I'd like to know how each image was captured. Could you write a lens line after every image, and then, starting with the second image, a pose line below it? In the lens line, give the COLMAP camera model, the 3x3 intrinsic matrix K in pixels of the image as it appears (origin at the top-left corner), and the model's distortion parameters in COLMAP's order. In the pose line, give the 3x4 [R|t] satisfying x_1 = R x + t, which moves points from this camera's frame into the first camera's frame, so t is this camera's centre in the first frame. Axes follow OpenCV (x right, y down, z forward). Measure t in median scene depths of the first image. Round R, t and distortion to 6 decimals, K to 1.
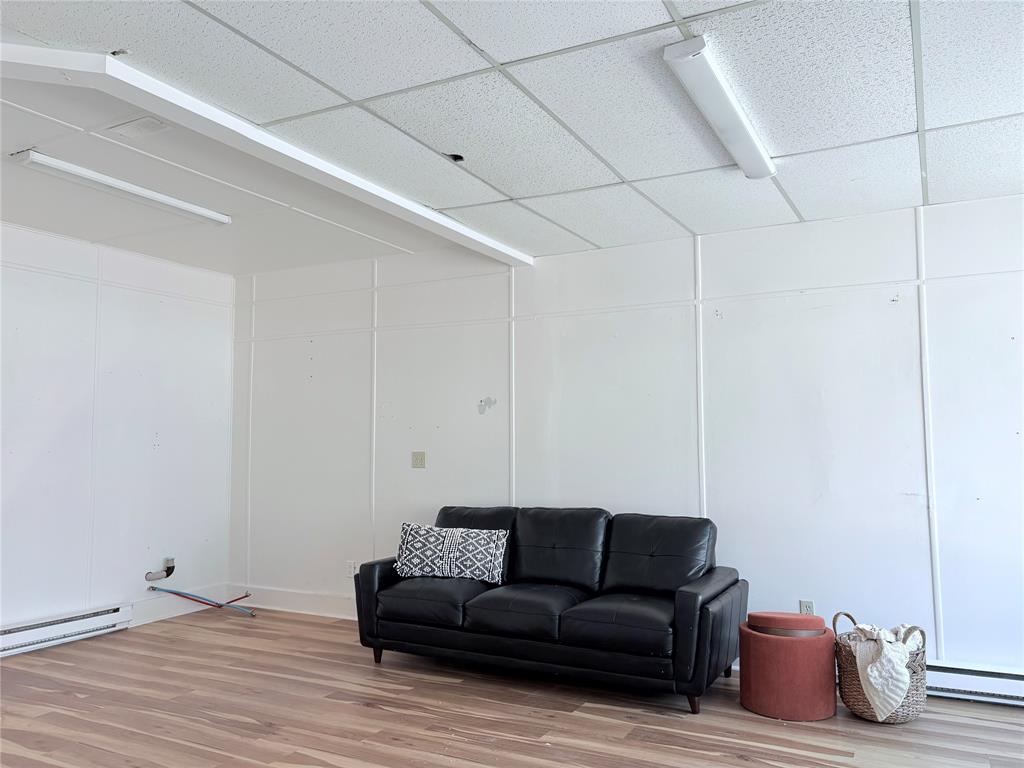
lens RADIAL K [[777.8, 0, 517.5], [0, 777.8, 380.0], [0, 0, 1]] dist [0.013504, 0.005466]
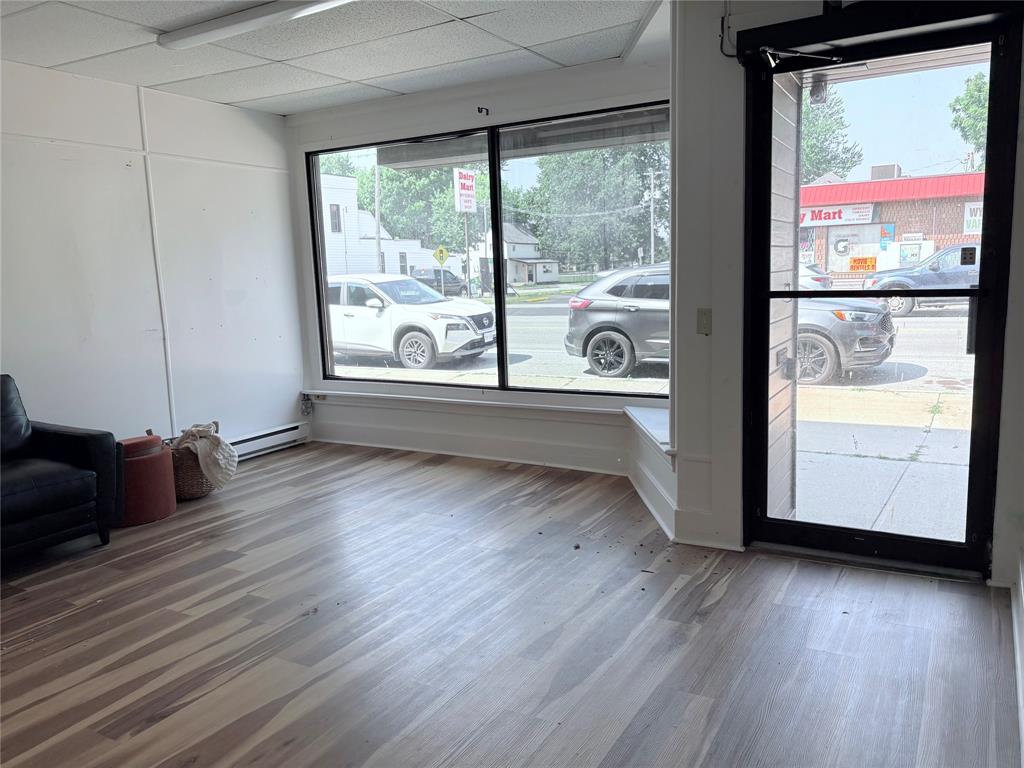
lens RADIAL K [[777.8, 0, 518.6], [0, 777.8, 393.4], [0, 0, 1]] dist [0.013504, 0.005466]
pose [[0.042867, -0.152886, 0.987314, -0.767355], [-0.049134, 0.986704, 0.154925, 0.027226], [-0.997872, -0.055152, 0.034785, 0.399459]]
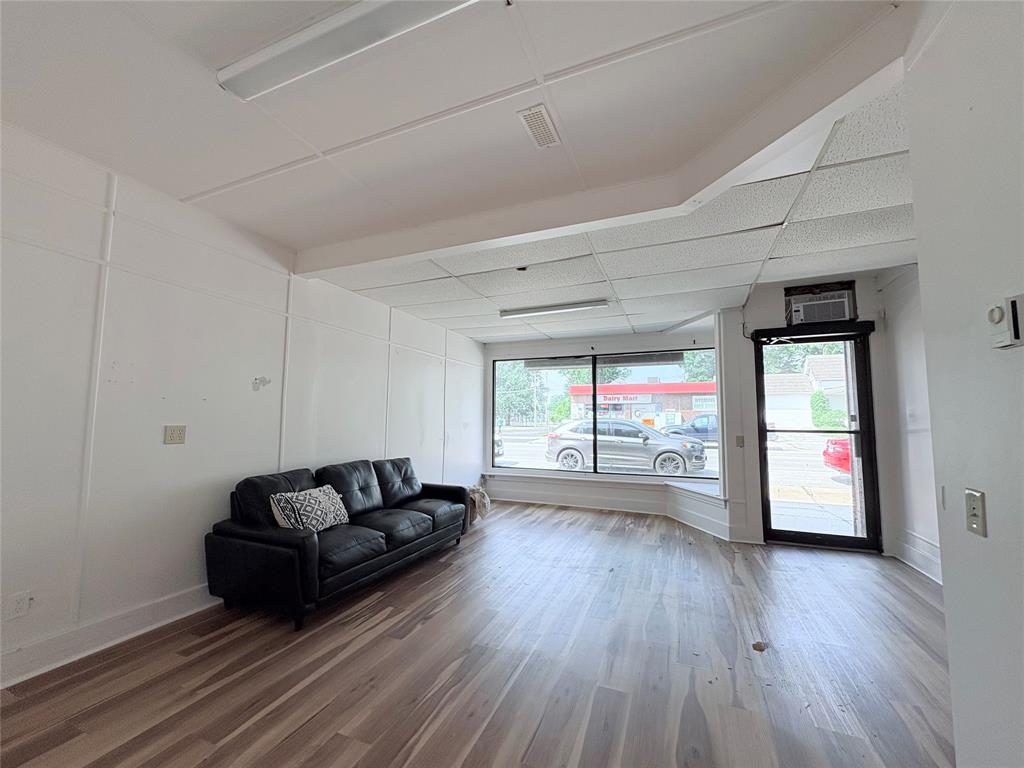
lens RADIAL K [[407.3, 0, 510.4], [0, 407.3, 385.3], [0, 0, 1]] dist [-0.004016, -0.000022]
pose [[-0.087146, 0.086935, 0.992395, -0.928255], [-0.086972, 0.991717, -0.094513, 0.083646], [-0.992392, -0.094547, -0.078864, 0.968764]]
